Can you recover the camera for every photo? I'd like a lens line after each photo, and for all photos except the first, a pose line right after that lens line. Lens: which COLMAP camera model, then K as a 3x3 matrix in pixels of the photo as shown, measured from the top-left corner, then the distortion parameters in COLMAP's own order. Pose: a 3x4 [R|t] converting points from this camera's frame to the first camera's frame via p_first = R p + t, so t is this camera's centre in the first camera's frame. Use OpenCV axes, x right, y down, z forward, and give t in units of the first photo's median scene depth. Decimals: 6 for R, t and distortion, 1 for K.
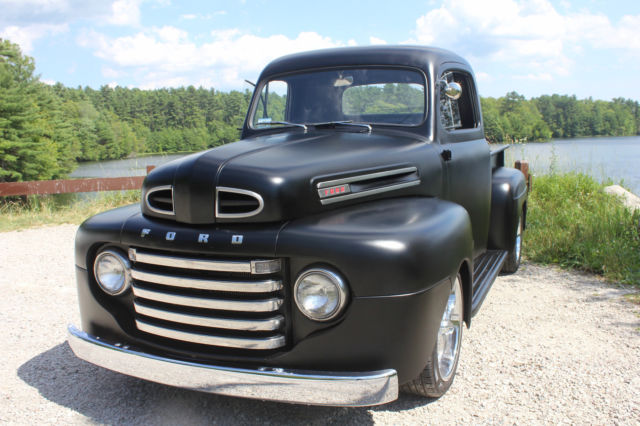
lens RADIAL K [[633.1, 0, 317.2], [0, 633.1, 209.2], [0, 0, 1]] dist [-0.110860, 0.000000]
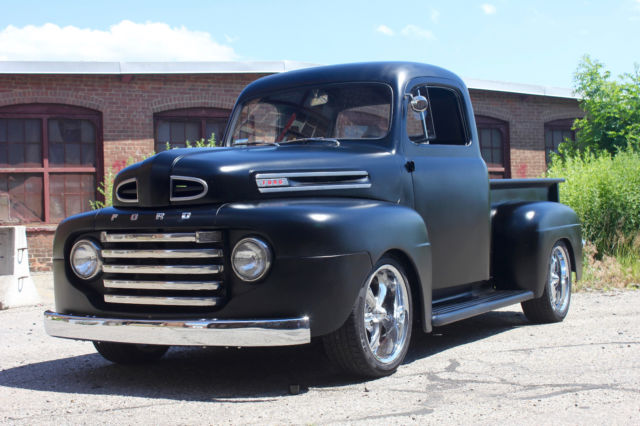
lens RADIAL K [[1082.5, 0, 319.1], [0, 1082.5, 215.4], [0, 0, 1]] dist [0.042720, 0.000000]
pose [[0.993208, -0.015842, -0.115272, 0.353573], [0.000474, 0.991231, -0.132140, 0.306004], [0.116355, 0.131188, 0.984506, -0.993829]]
